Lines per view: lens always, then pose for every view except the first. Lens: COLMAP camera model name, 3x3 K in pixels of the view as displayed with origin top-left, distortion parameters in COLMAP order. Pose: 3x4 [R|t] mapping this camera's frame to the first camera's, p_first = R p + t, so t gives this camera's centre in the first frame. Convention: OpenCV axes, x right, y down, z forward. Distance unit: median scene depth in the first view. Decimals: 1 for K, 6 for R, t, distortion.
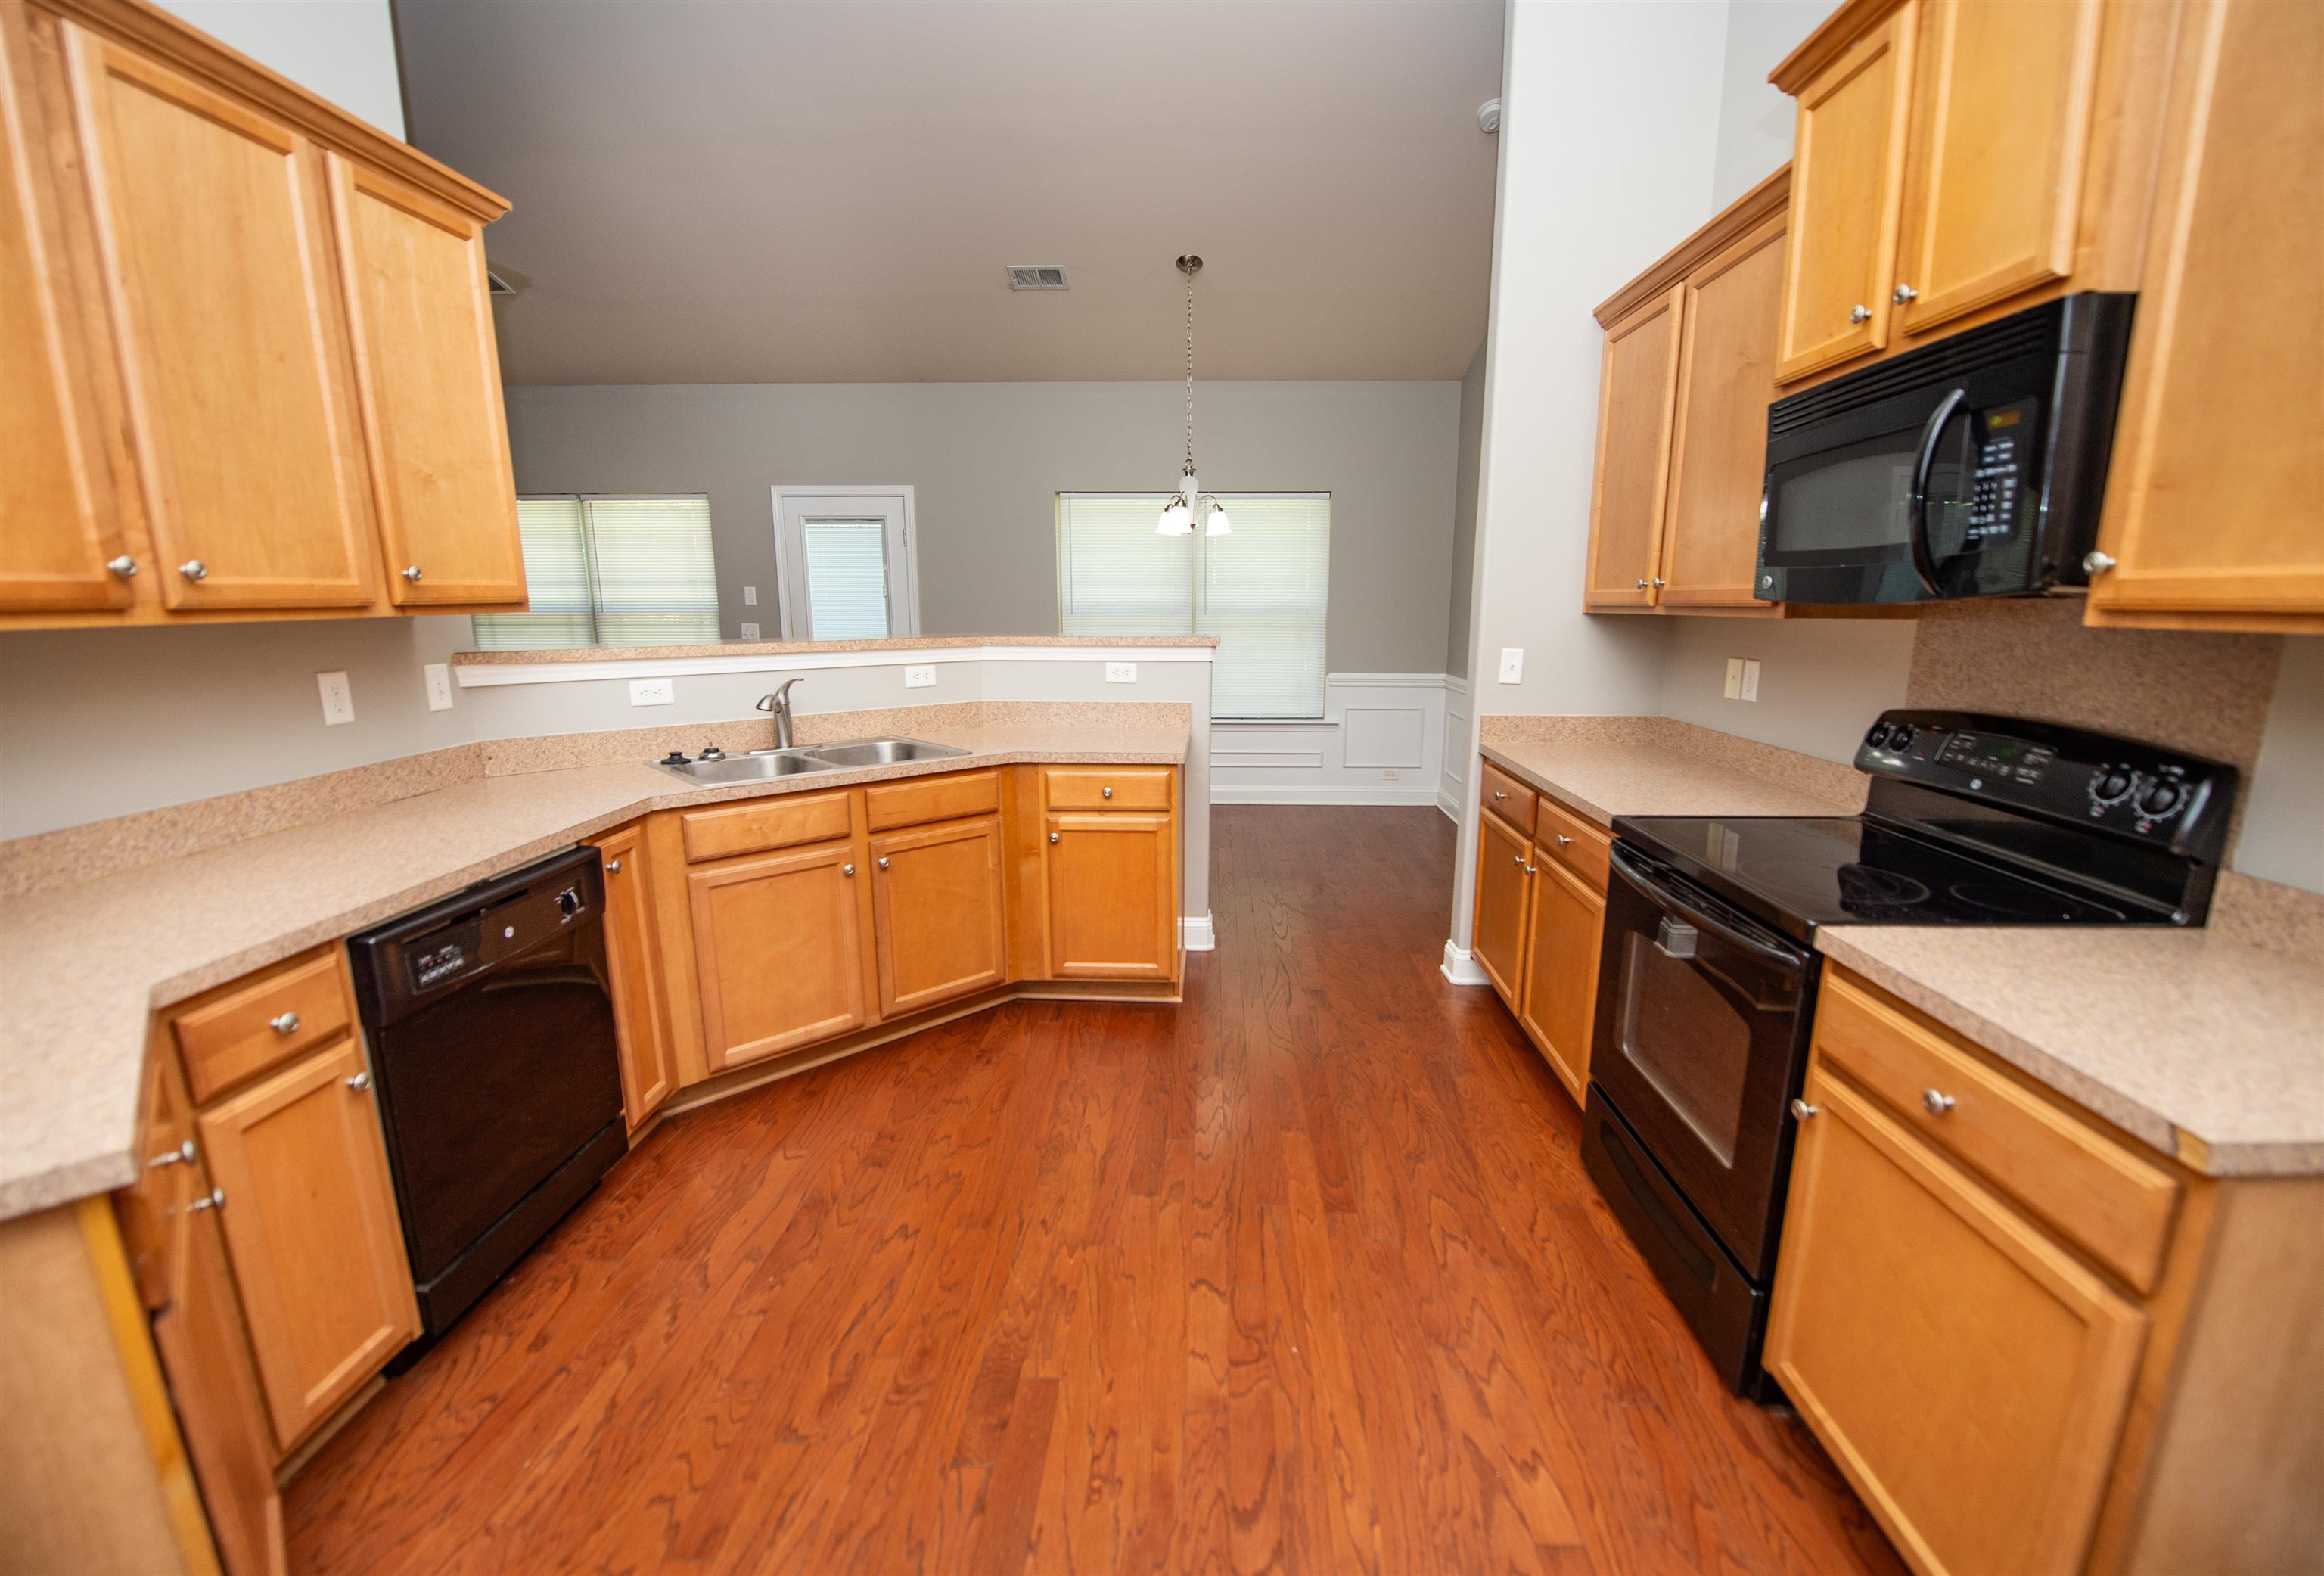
lens RADIAL K [[939.8, 0, 1195.8], [0, 939.8, 804.2], [0, 0, 1]] dist [-0.016942, -0.002174]
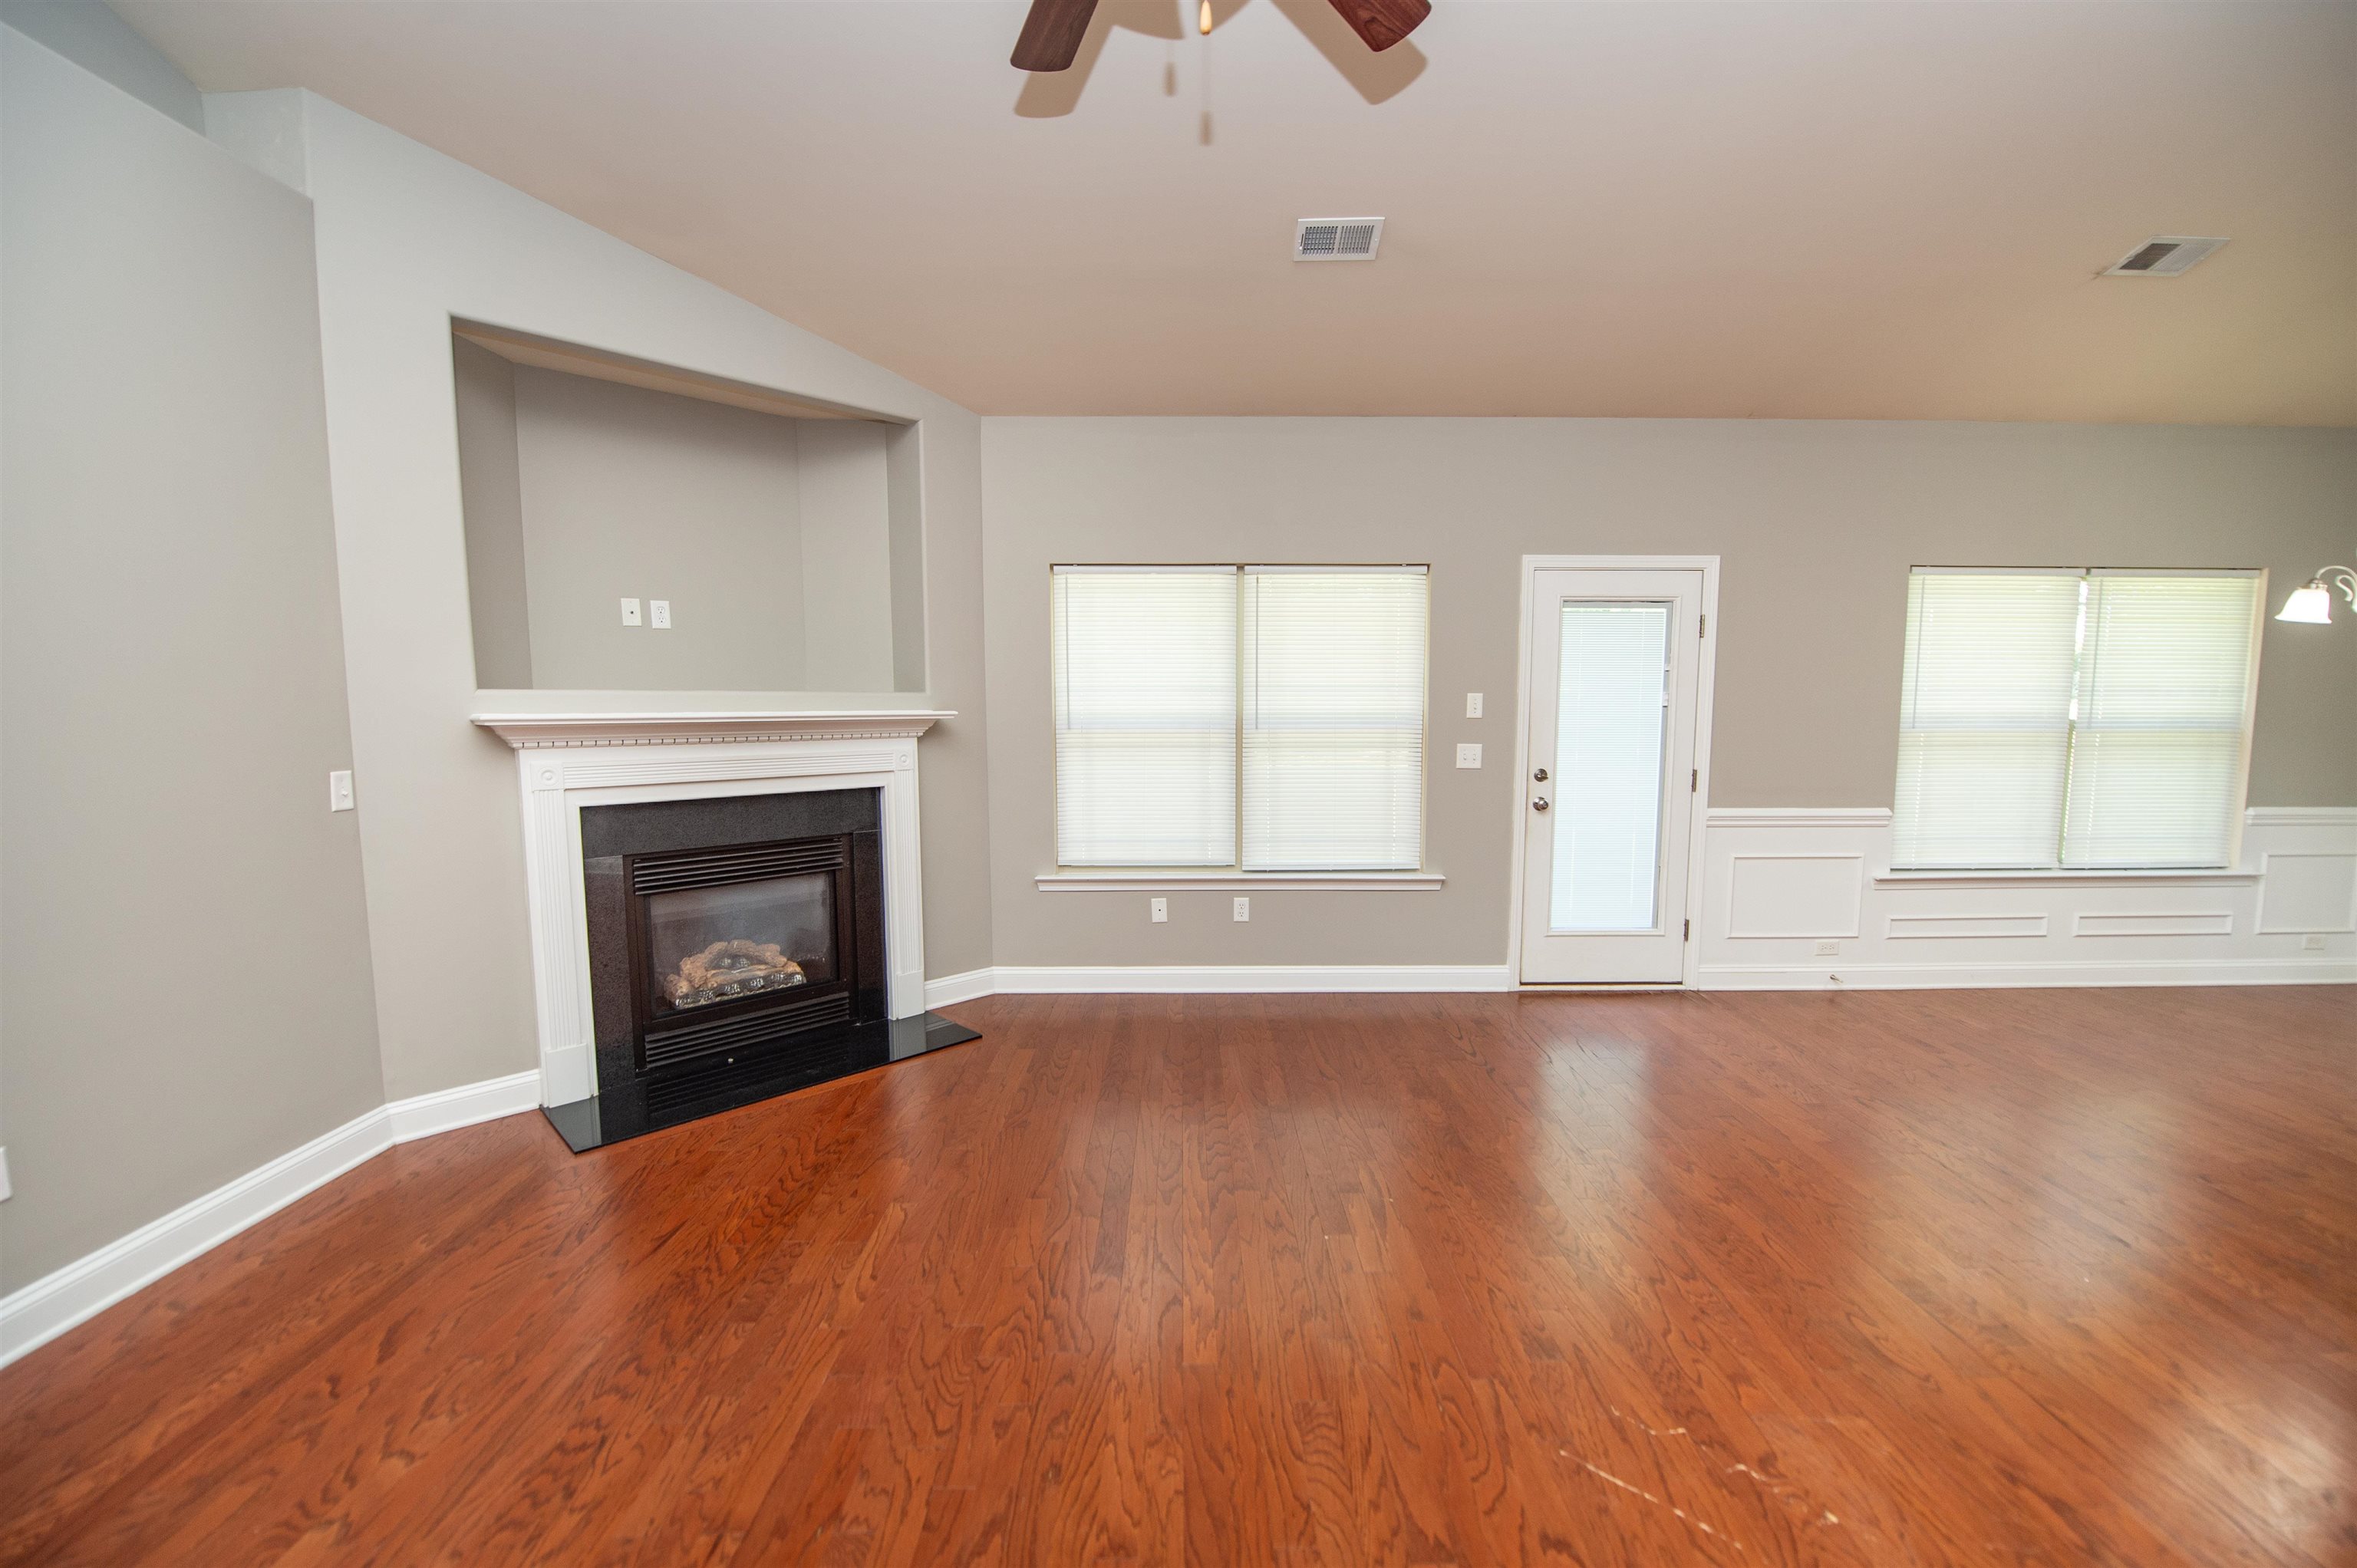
lens RADIAL K [[945.0, 0, 1185.7], [0, 945.0, 795.7], [0, 0, 1]] dist [-0.020656, -0.000400]
pose [[0.999770, -0.007469, 0.020095, -1.820244], [0.009830, 0.992717, -0.120070, -0.182405], [-0.019051, 0.120240, 0.992562, 0.773655]]
